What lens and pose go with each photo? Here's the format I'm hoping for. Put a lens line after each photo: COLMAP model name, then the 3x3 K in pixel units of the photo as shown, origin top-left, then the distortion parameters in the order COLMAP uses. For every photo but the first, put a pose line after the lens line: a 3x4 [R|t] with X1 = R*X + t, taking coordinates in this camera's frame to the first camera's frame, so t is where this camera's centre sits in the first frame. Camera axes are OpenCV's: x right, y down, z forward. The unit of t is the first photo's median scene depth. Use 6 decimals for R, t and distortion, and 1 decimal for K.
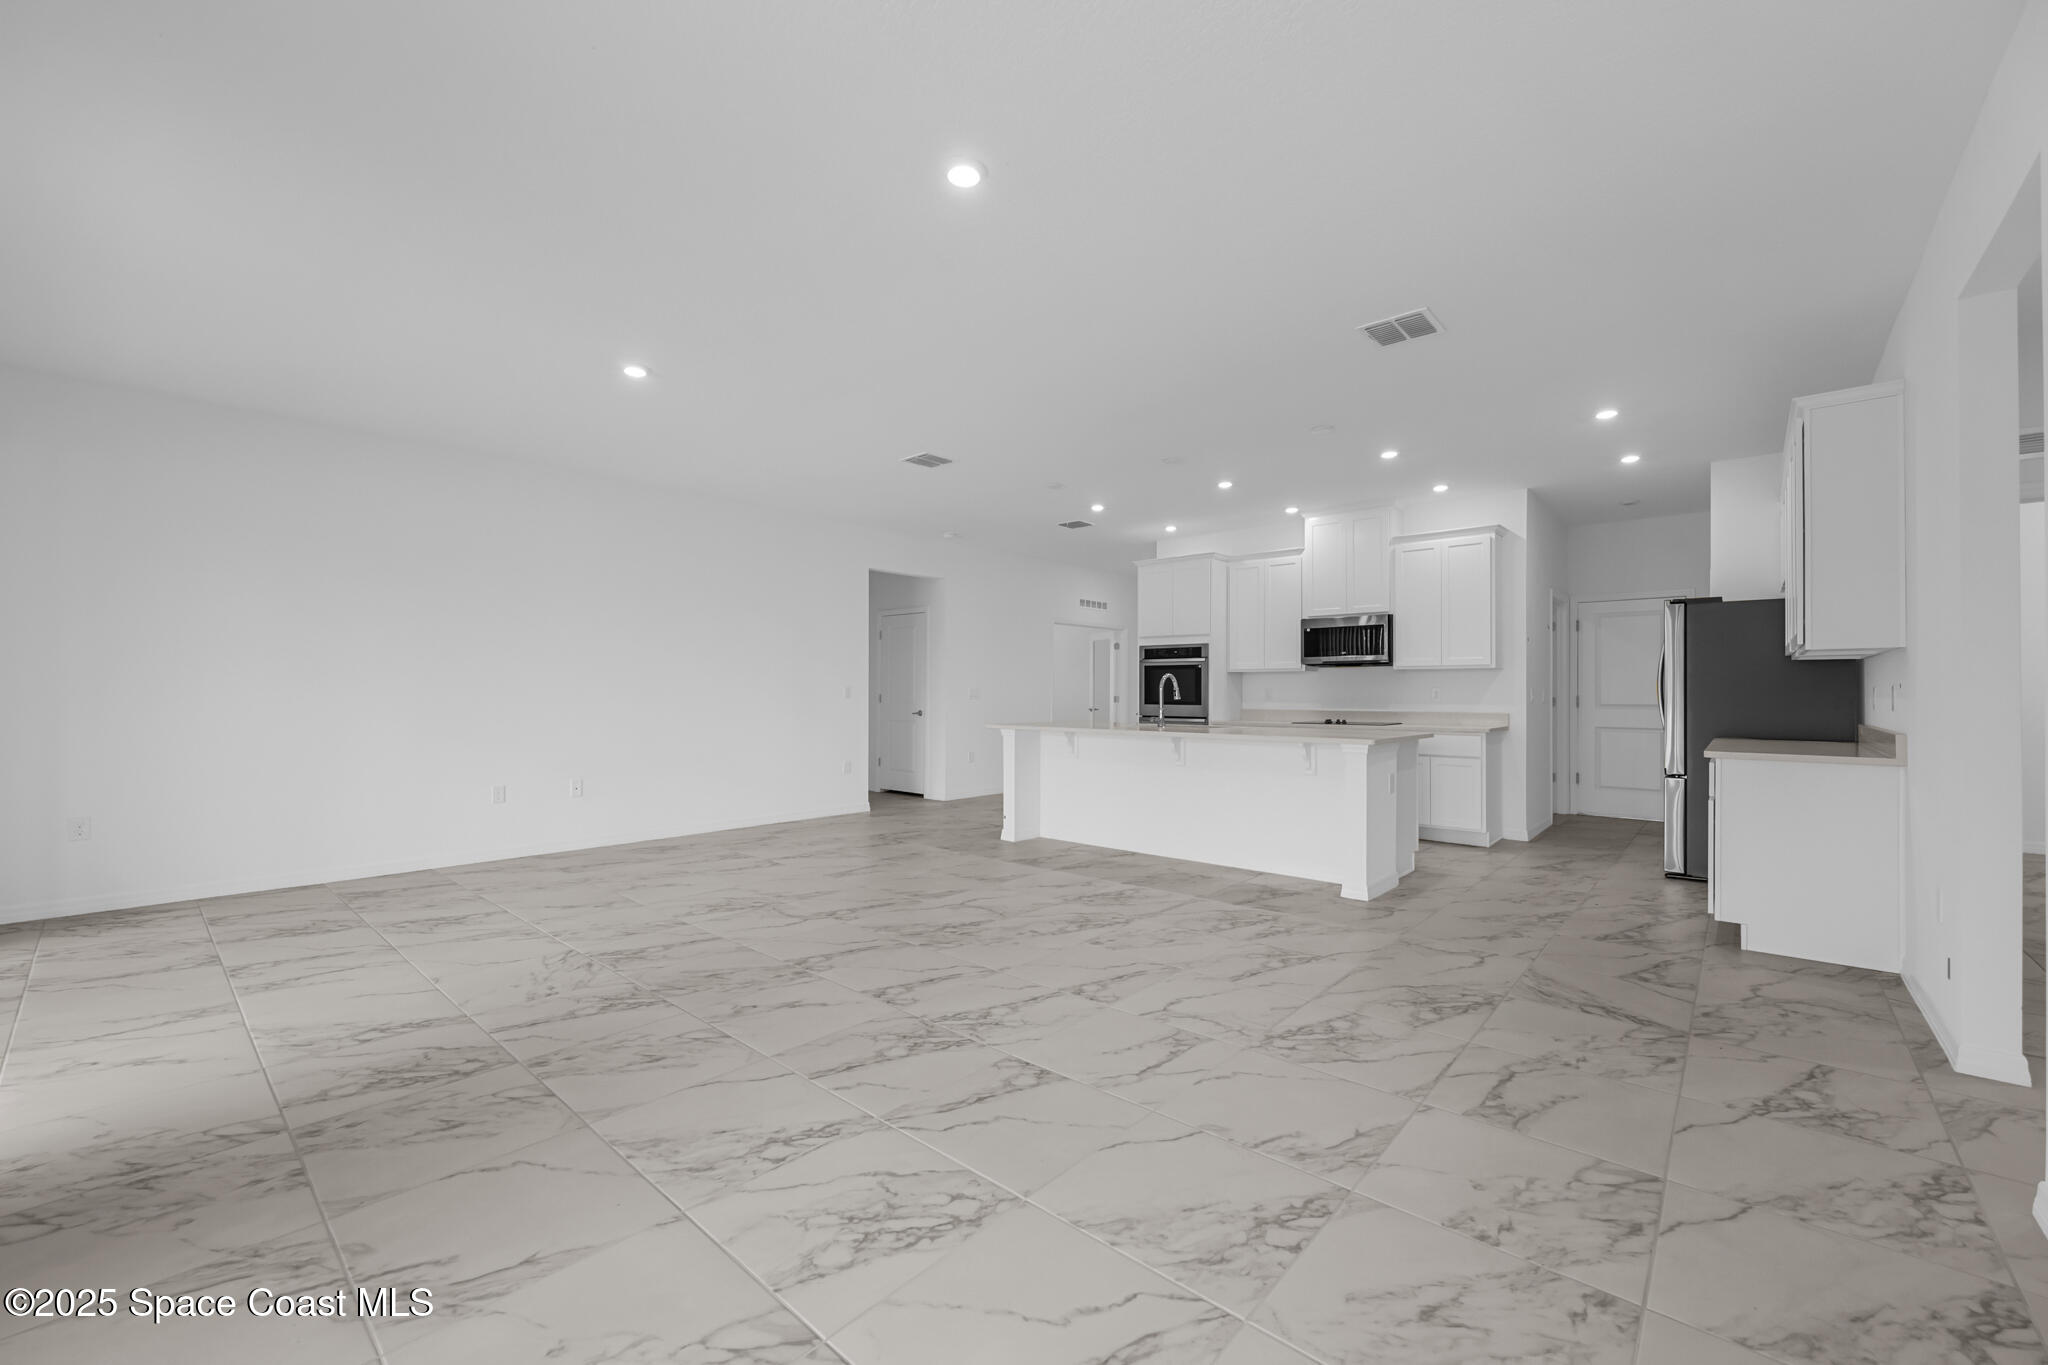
lens RADIAL K [[813.1, 0, 1021.9], [0, 813.1, 678.1], [0, 0, 1]] dist [-0.002384, -0.000019]
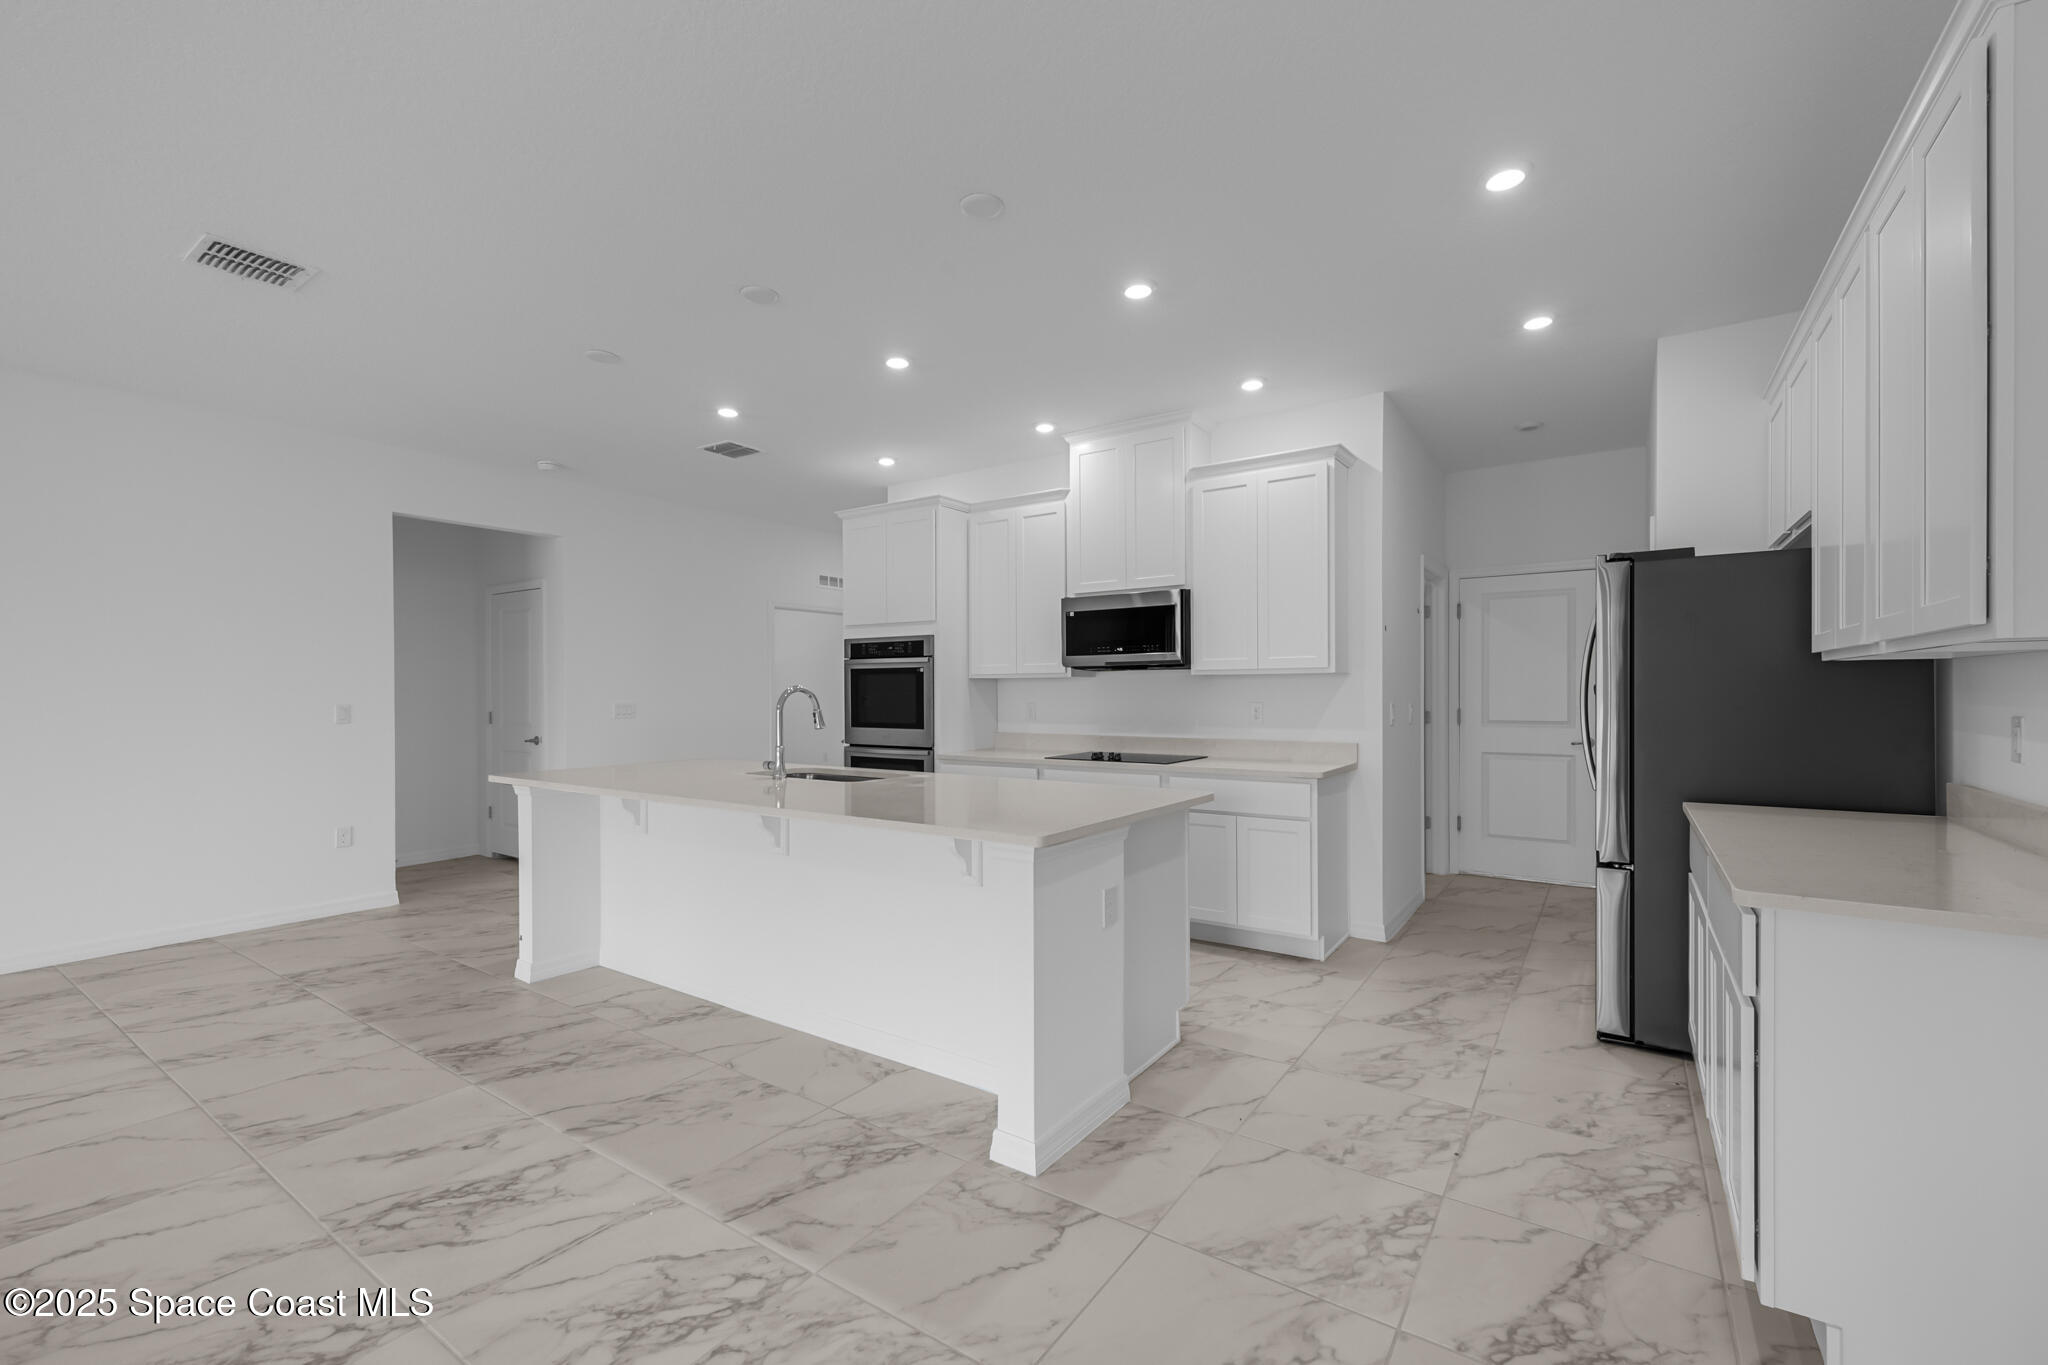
lens RADIAL K [[860.9, 0, 1015.6], [0, 860.9, 686.3], [0, 0, 1]] dist [0.003823, 0.000297]
pose [[0.992694, -0.005873, 0.120519, 0.324485], [0.004523, 0.999924, 0.011475, -0.013702], [-0.120578, -0.010846, 0.992645, 0.463733]]
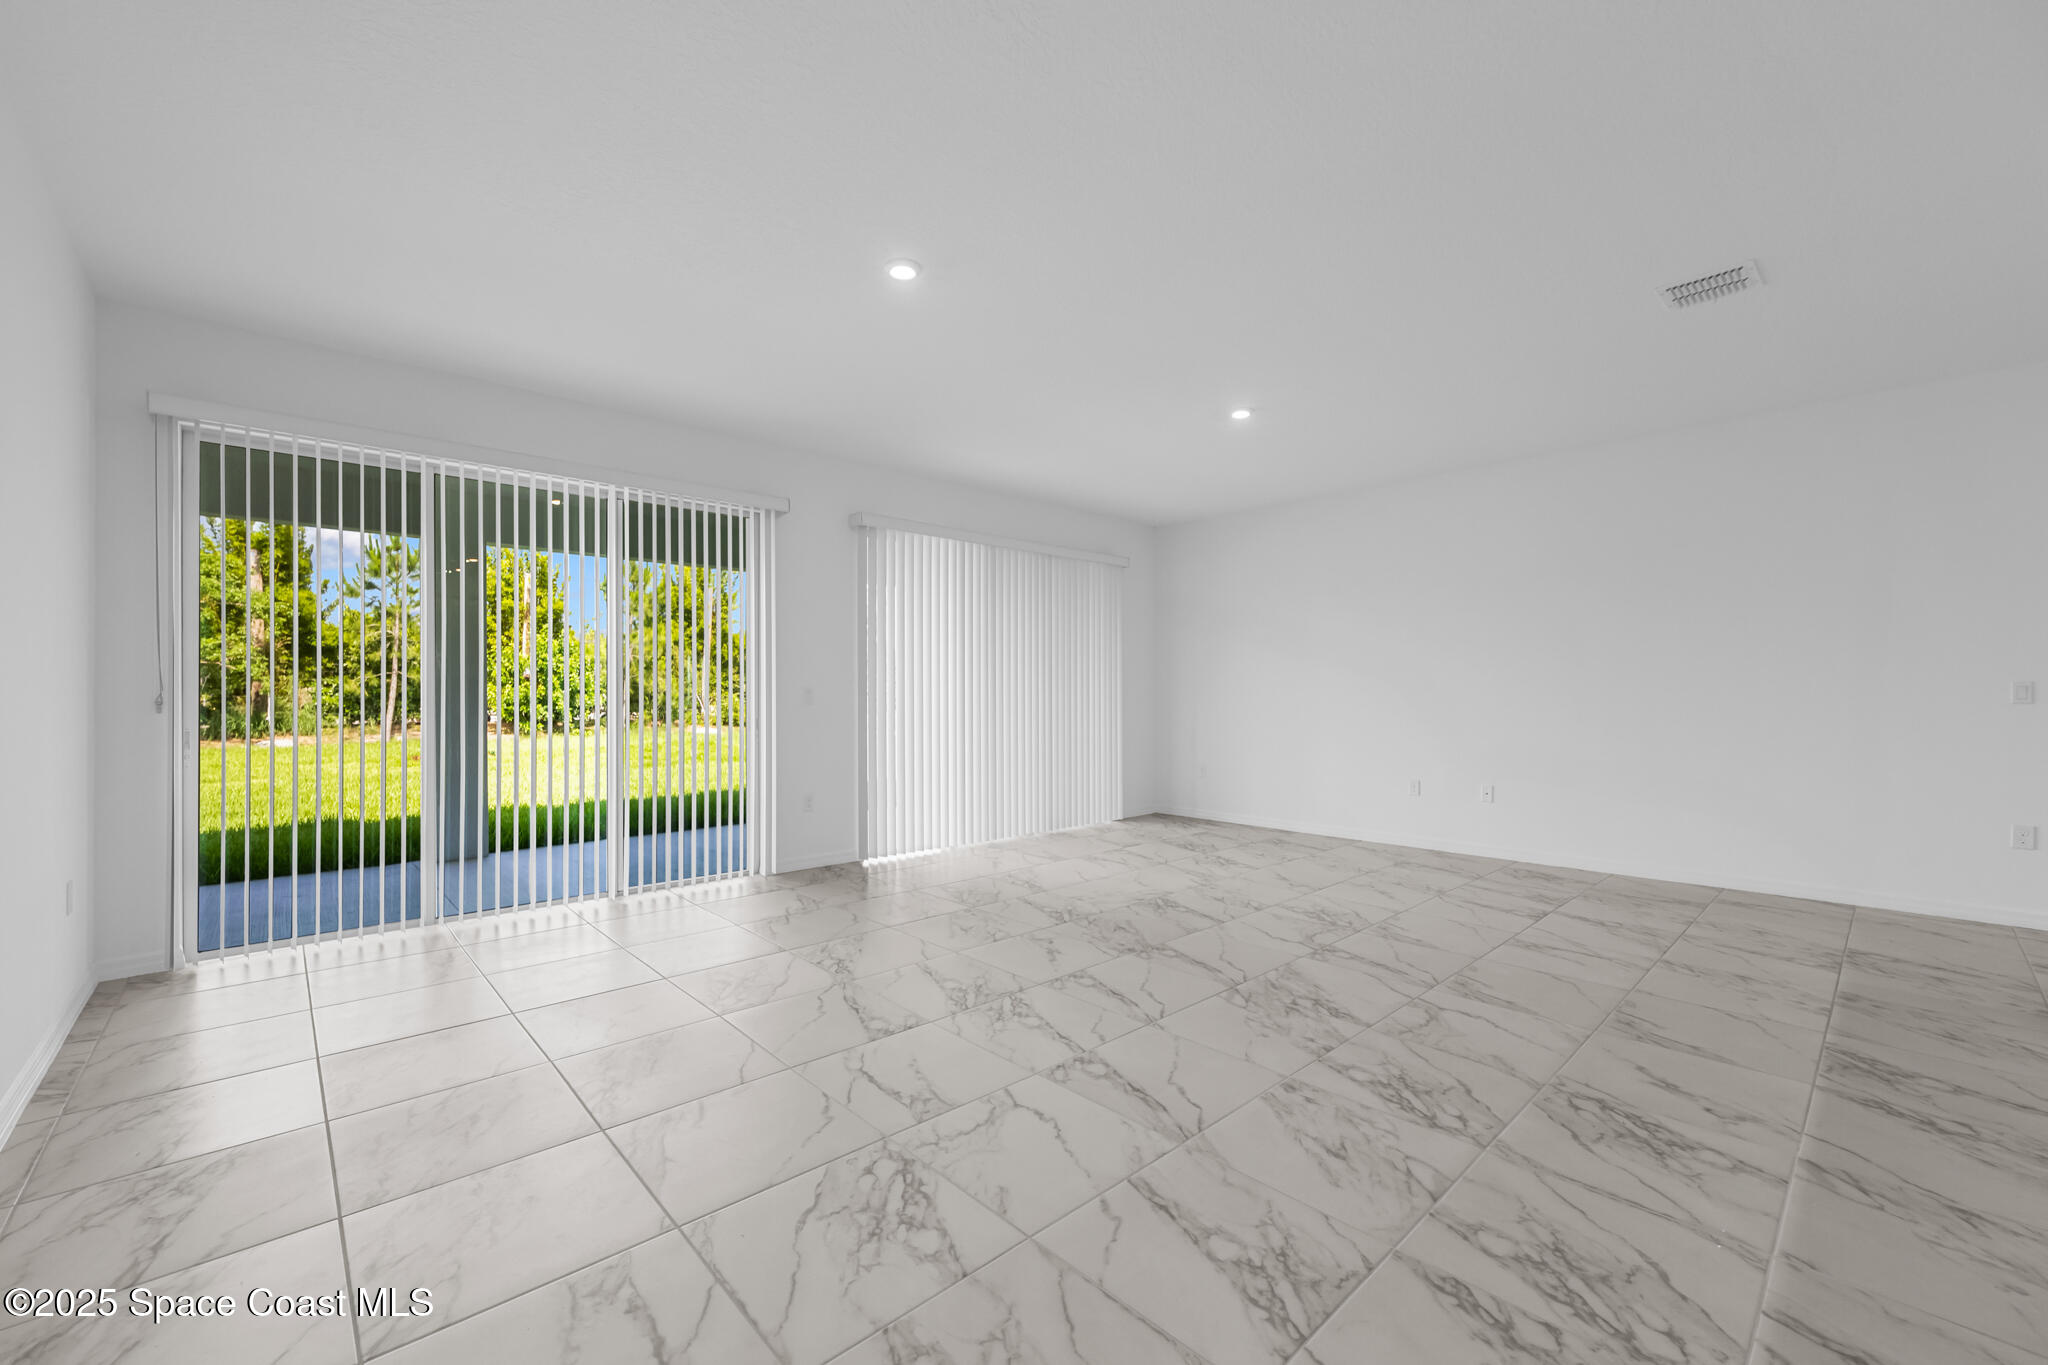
lens RADIAL K [[813.1, 0, 1023.7], [0, 813.1, 693.0], [0, 0, 1]] dist [-0.002384, -0.000019]
pose [[-0.094667, -0.004575, -0.995498, 0.565334], [0.020778, 0.999763, -0.006570, 0.011368], [0.995292, -0.021307, -0.094549, 0.646671]]
